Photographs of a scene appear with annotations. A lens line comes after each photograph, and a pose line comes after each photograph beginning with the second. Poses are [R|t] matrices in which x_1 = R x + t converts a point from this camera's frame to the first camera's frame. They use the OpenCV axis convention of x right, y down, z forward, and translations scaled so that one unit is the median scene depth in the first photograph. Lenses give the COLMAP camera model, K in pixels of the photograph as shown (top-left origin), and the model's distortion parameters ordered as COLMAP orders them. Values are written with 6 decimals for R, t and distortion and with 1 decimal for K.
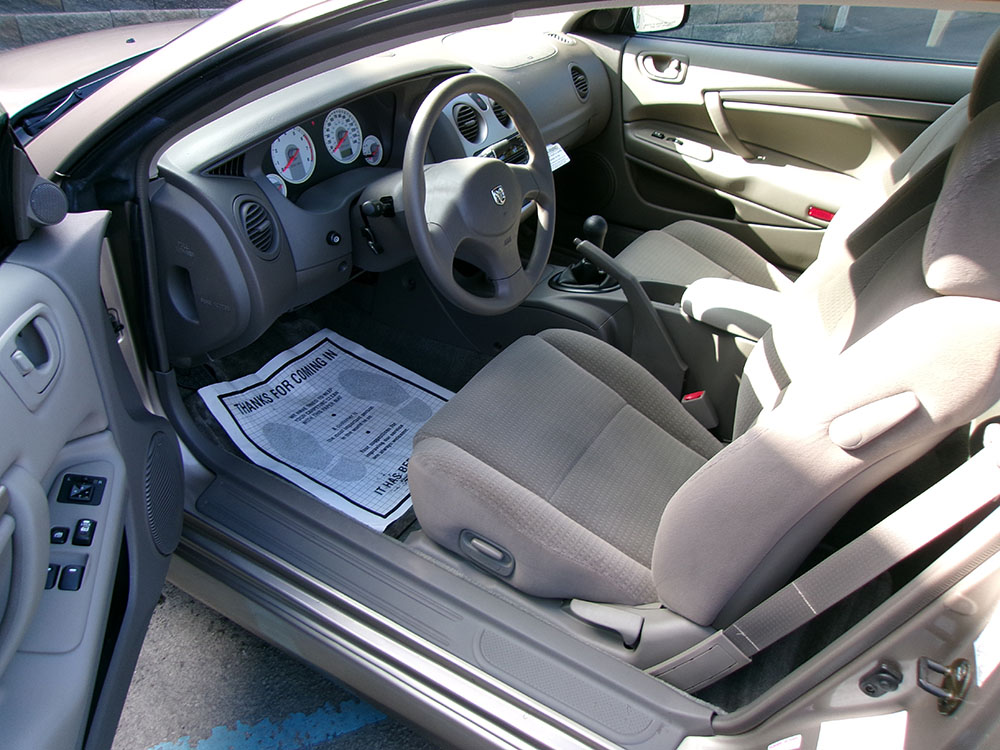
lens RADIAL K [[772.1, 0, 502.9], [0, 772.1, 375.4], [0, 0, 1]] dist [-0.028747, 0.038966]
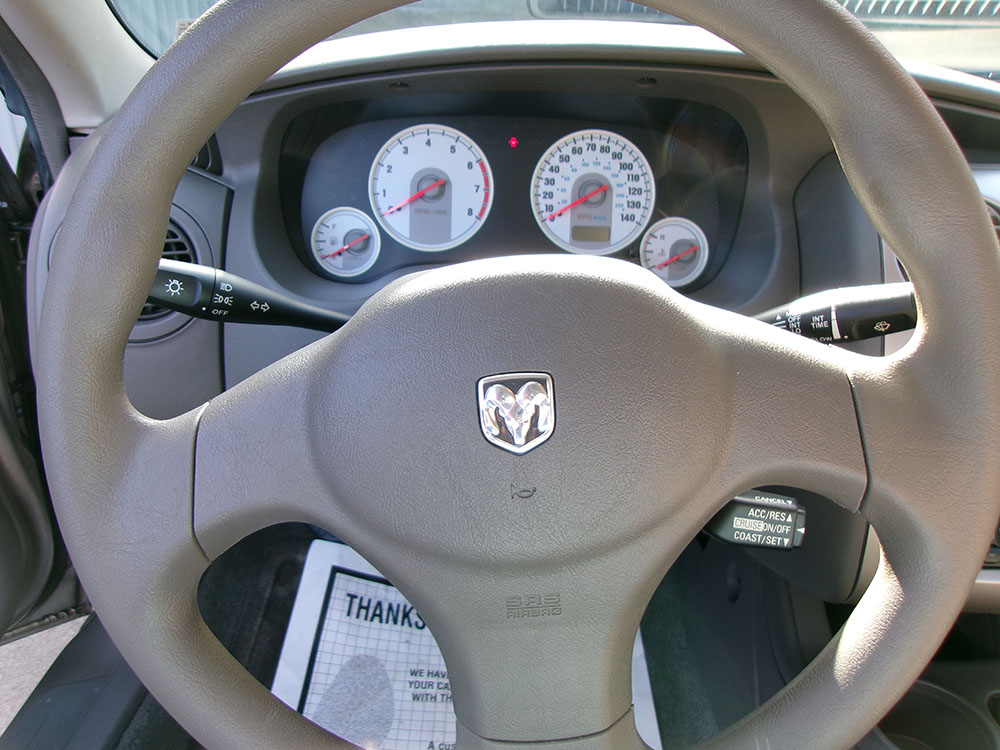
lens RADIAL K [[772.1, 0, 502.9], [0, 772.1, 375.4], [0, 0, 1]] dist [-0.028747, 0.038966]
pose [[0.511671, 0.329610, -0.793442, 0.135556], [-0.495254, 0.867775, 0.041112, -0.201818], [0.702080, 0.371919, 0.607256, 0.693171]]
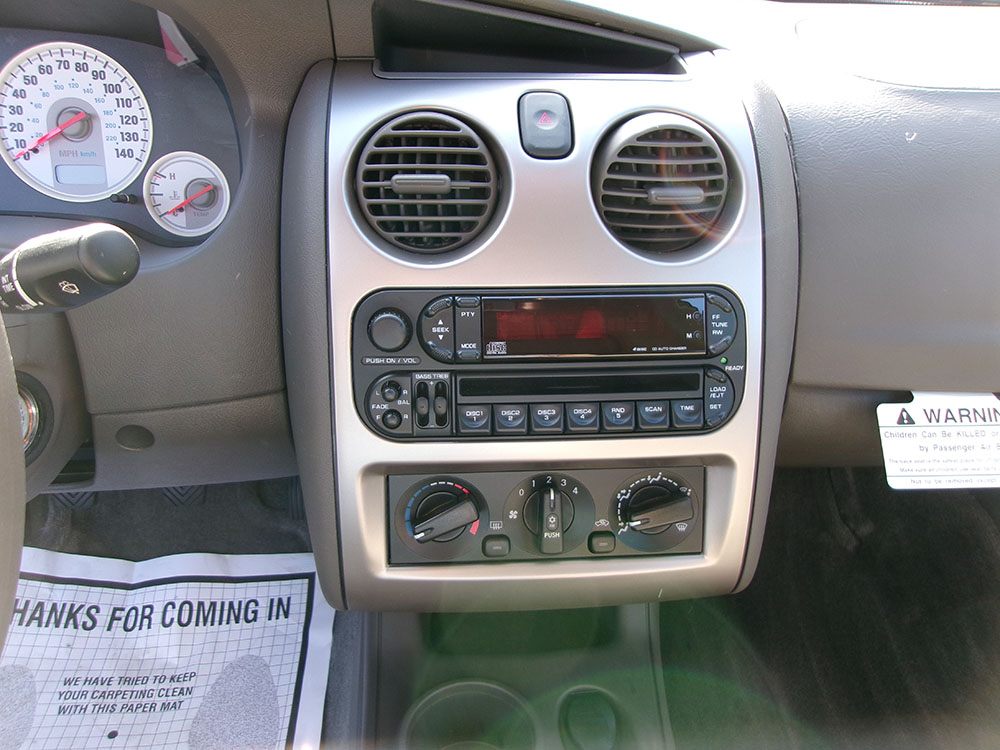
lens RADIAL K [[772.1, 0, 502.9], [0, 772.1, 375.4], [0, 0, 1]] dist [-0.028747, 0.038966]
pose [[0.581672, 0.354958, -0.731890, 0.191247], [-0.462671, 0.884414, 0.061221, -0.302081], [0.669024, 0.303014, 0.678667, 0.870780]]
